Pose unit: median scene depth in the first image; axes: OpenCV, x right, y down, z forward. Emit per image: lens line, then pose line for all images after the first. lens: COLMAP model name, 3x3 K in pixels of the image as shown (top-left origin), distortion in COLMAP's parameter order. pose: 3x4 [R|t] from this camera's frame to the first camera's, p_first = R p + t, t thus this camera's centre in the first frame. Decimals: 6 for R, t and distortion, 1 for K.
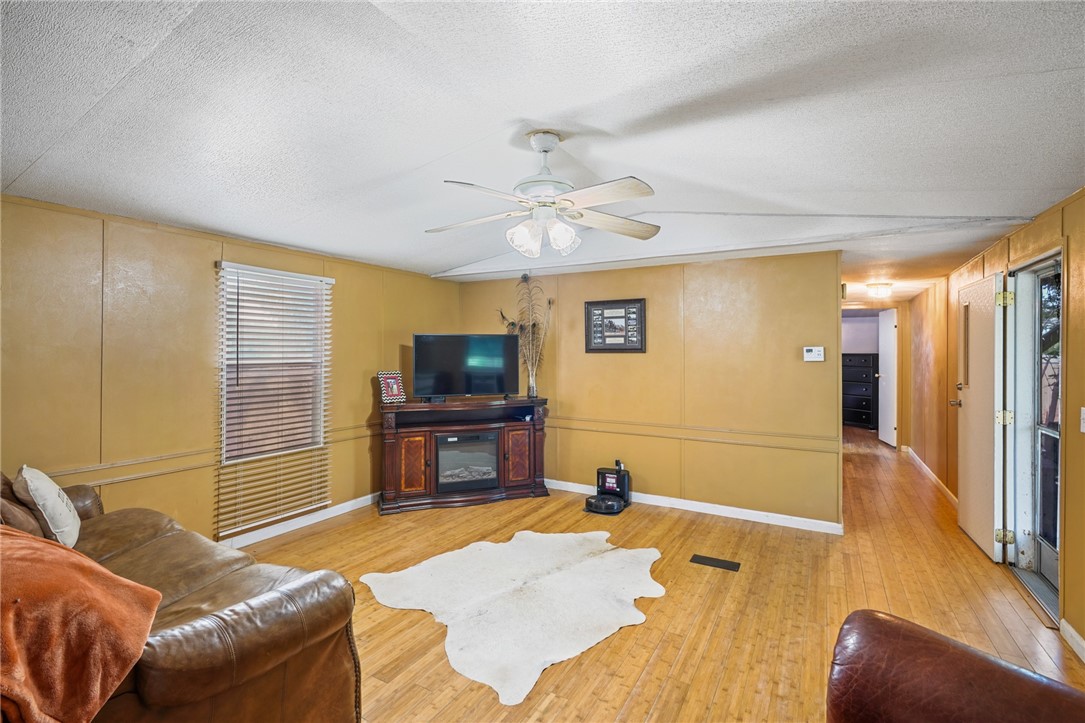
lens RADIAL K [[496.8, 0, 540.3], [0, 496.8, 352.5], [0, 0, 1]] dist [-0.003825, -0.000115]
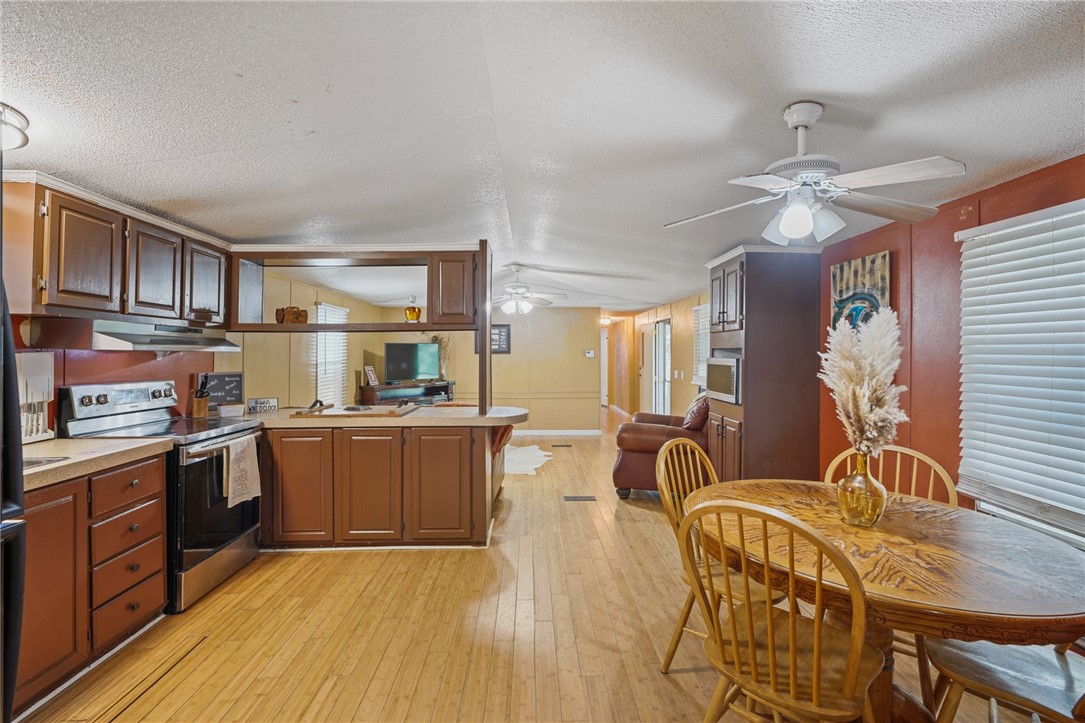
lens RADIAL K [[496.8, 0, 540.3], [0, 496.8, 352.5], [0, 0, 1]] dist [-0.003825, -0.000115]
pose [[0.857381, -0.003640, 0.514669, -0.700666], [0.004679, 0.999989, -0.000721, -0.002333], [-0.514661, 0.003026, 0.857389, -0.700369]]
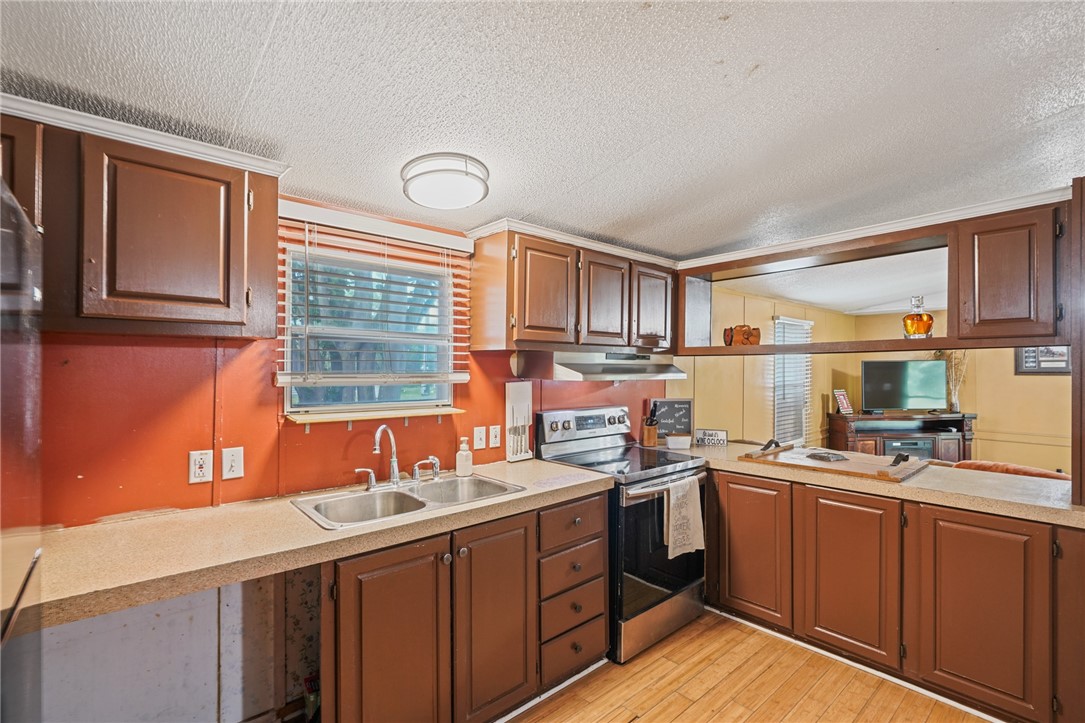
lens RADIAL K [[491.9, 0, 540.8], [0, 491.9, 365.4], [0, 0, 1]] dist [-0.007962, 0.000960]
pose [[0.944886, -0.005718, -0.327349, -0.667709], [0.004413, 0.999979, -0.004728, -0.024508], [0.327370, 0.003023, 0.944892, -0.504422]]
